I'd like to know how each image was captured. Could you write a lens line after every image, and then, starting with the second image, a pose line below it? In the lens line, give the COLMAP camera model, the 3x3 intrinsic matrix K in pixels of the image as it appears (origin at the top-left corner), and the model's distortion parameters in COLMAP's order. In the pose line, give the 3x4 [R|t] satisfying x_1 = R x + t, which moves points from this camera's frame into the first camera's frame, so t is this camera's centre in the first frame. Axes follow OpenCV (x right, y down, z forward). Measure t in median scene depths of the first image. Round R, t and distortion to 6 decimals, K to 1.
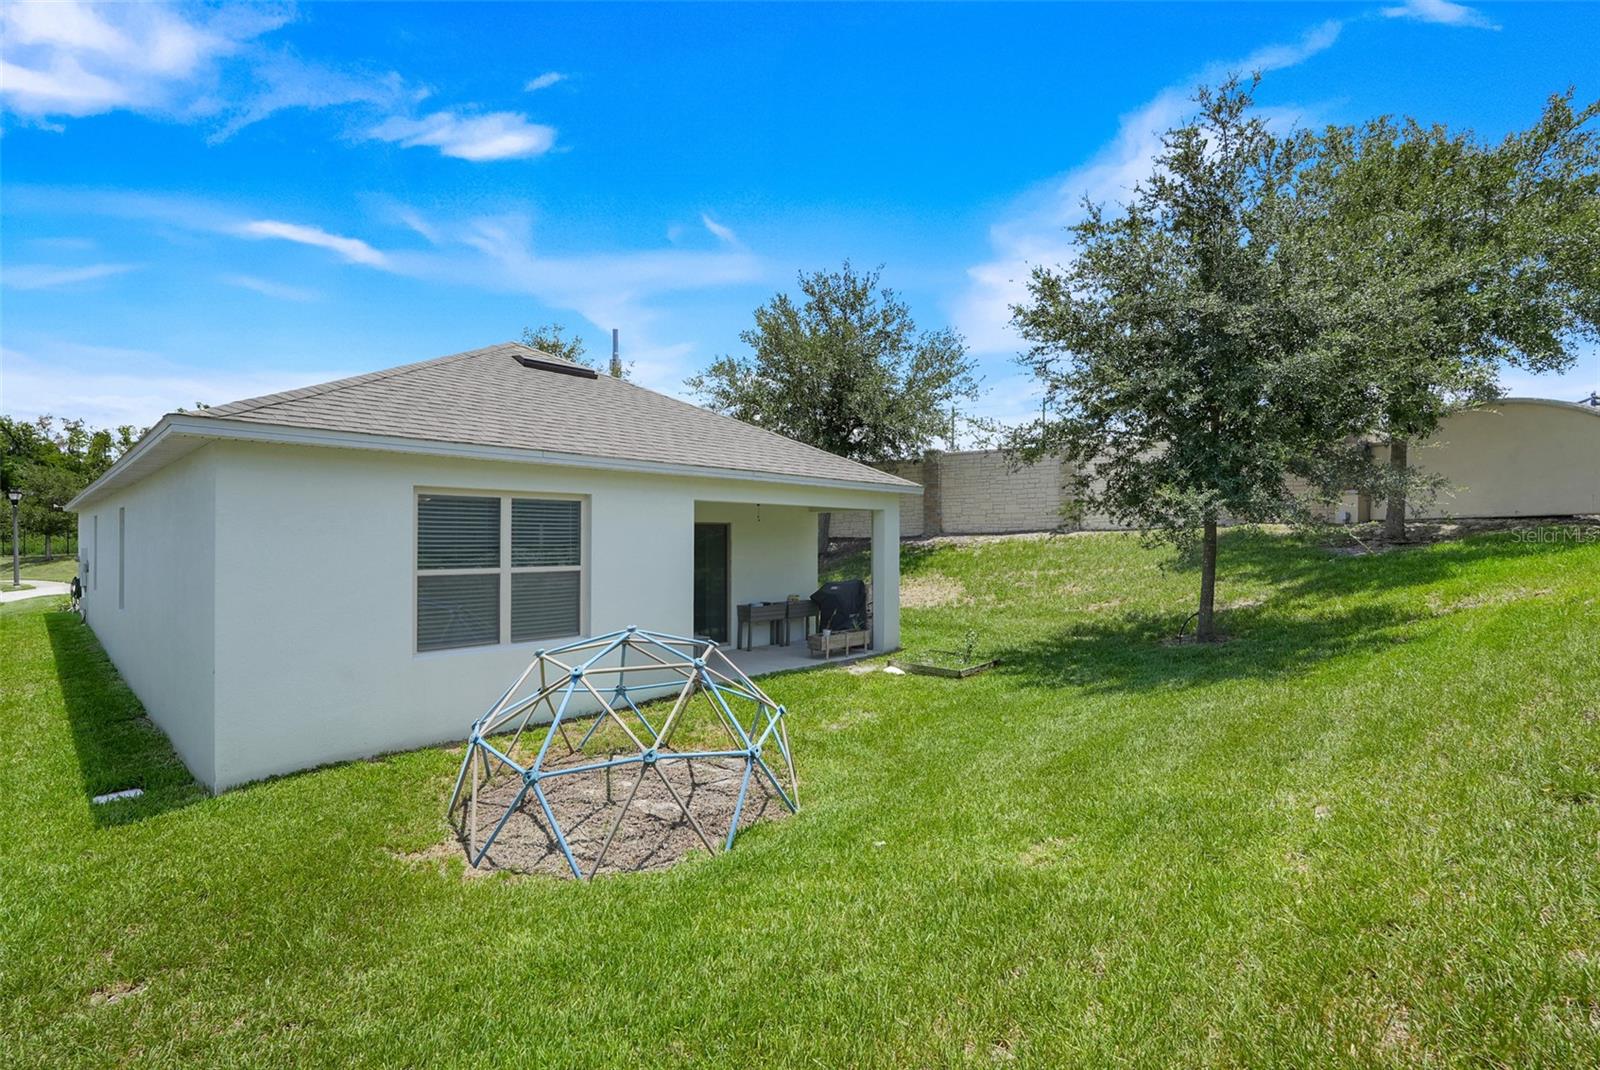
lens RADIAL K [[704.6, 0, 800.0], [0, 704.6, 535.0], [0, 0, 1]] dist [-0.002381, 0.000471]
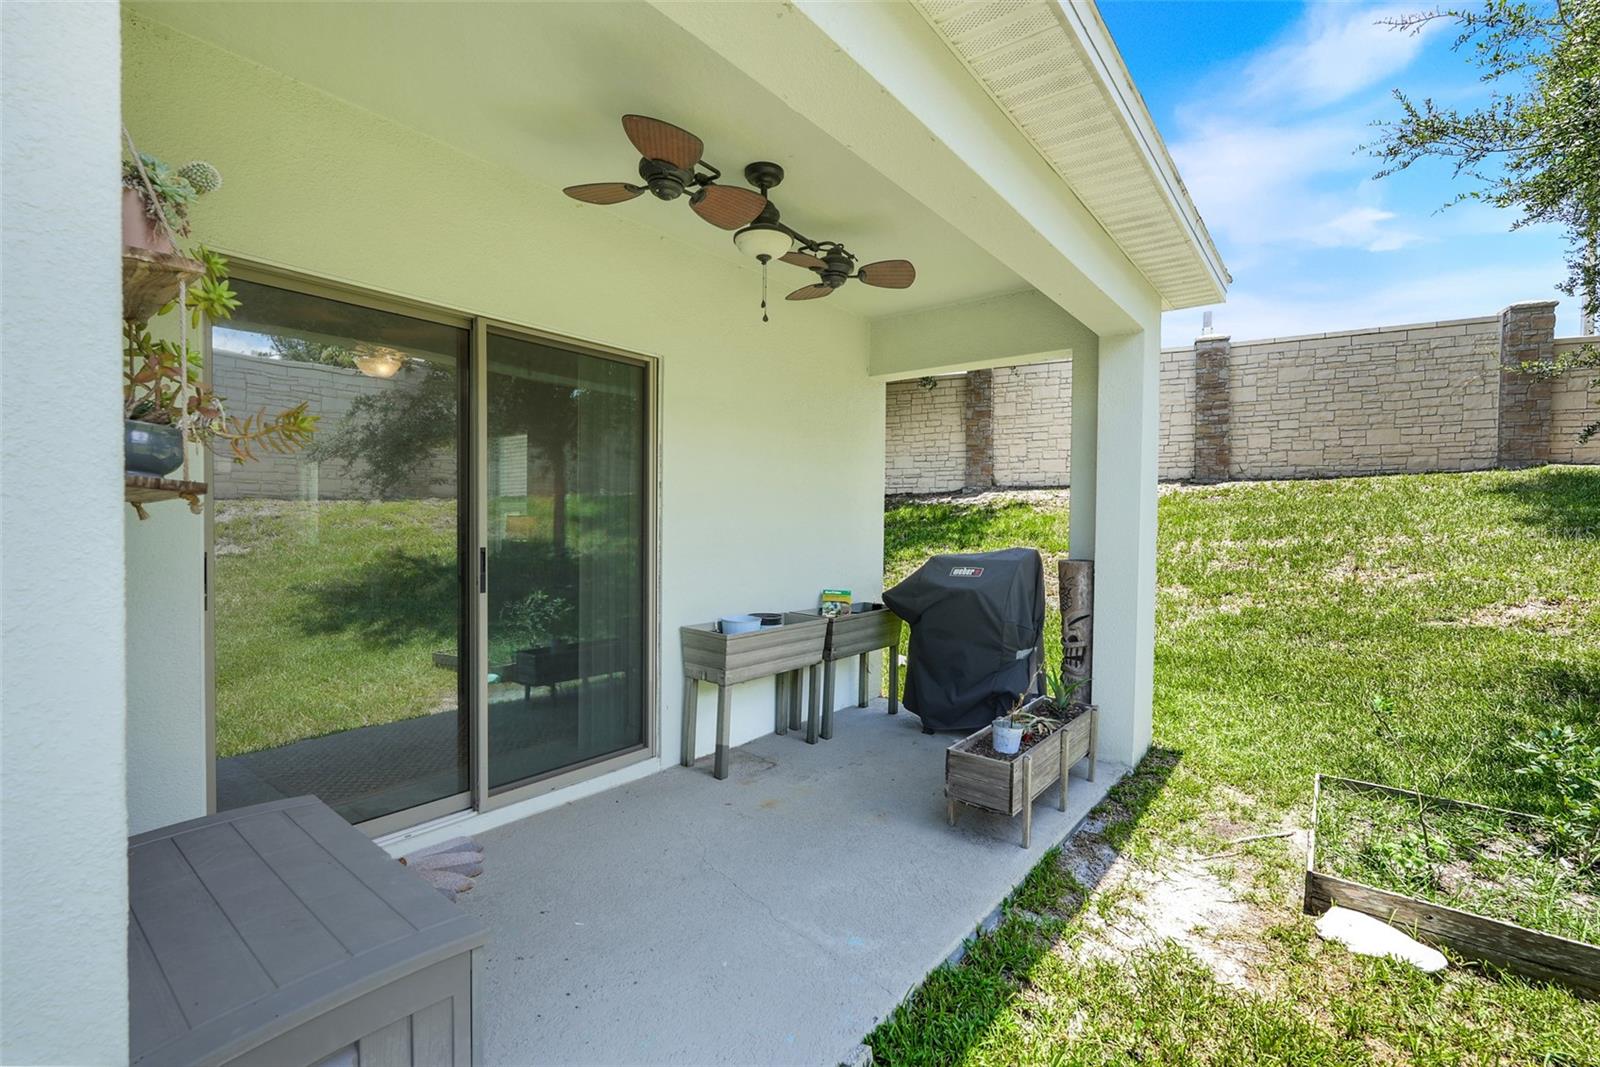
lens RADIAL K [[704.6, 0, 800.0], [0, 704.6, 533.5], [0, 0, 1]] dist [-0.002381, 0.000471]
pose [[0.996280, 0.004964, 0.086037, -0.096355], [-0.006964, 0.999712, 0.022962, 0.076950], [-0.085898, -0.023476, 0.996027, 1.045510]]
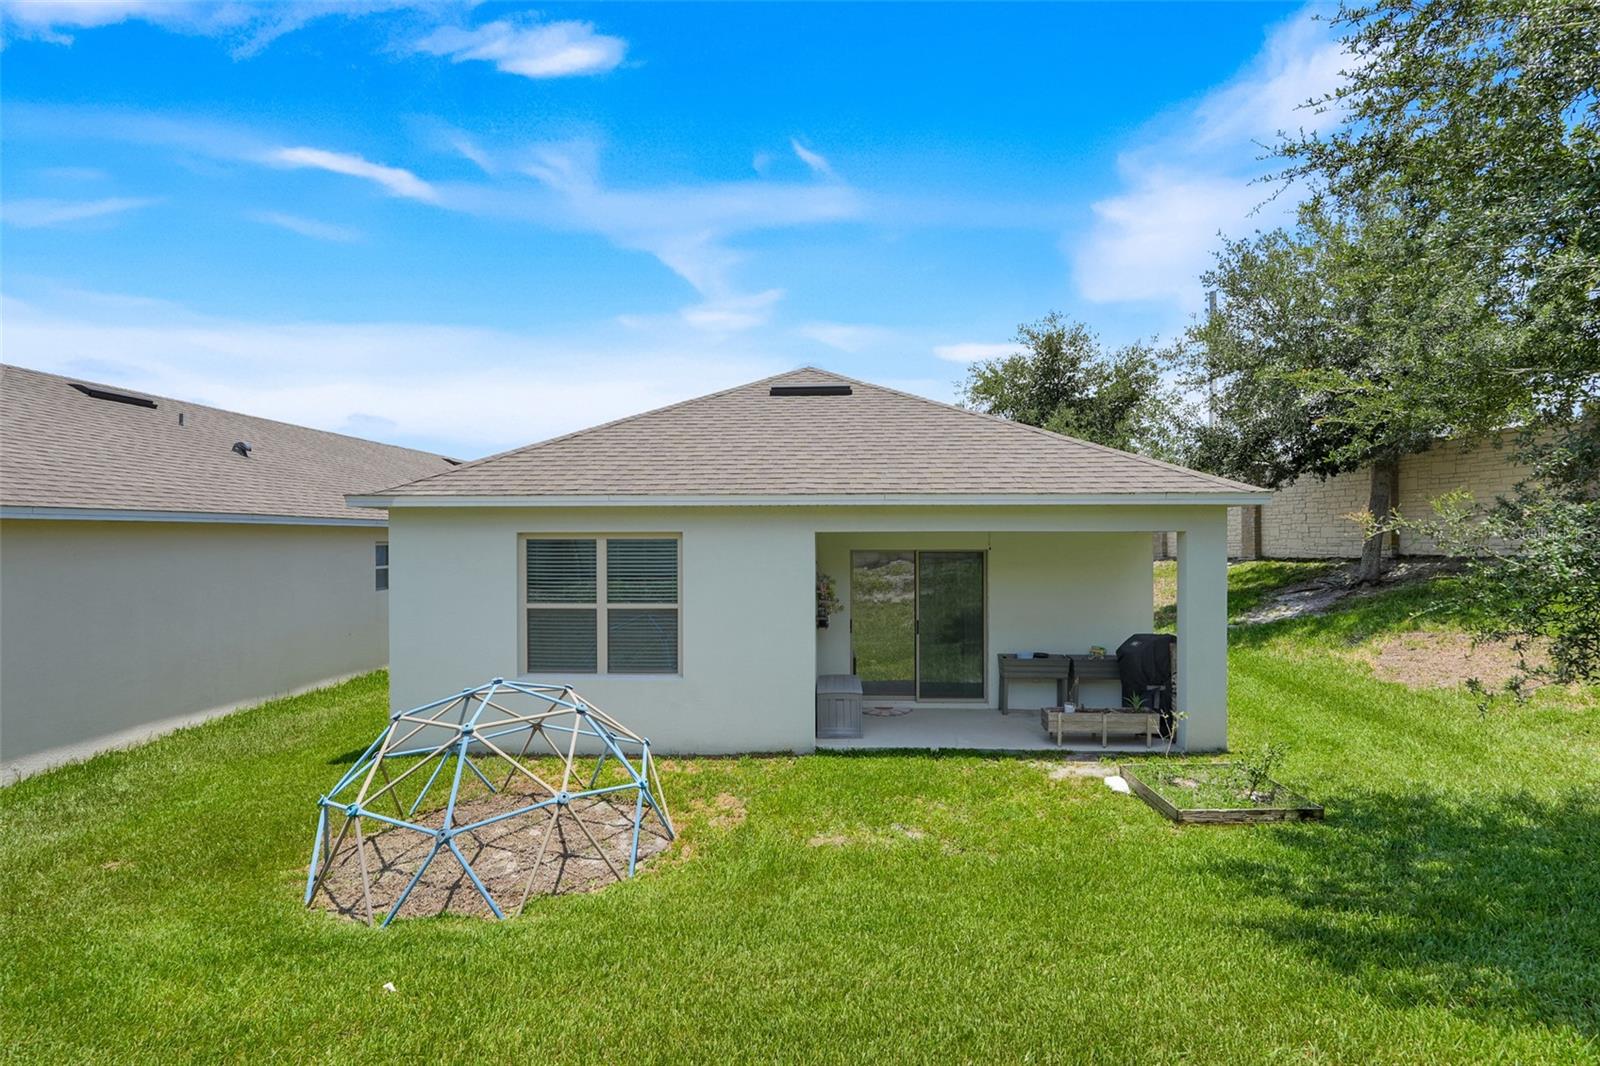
lens RADIAL K [[754.5, 0, 800.0], [0, 754.5, 533.0], [0, 0, 1]] dist [-0.000977, 0.000158]
pose [[0.675964, -0.006456, -0.736906, 0.596193], [0.004430, 0.999979, -0.004697, -0.051091], [0.736921, -0.000089, 0.675979, 0.404535]]
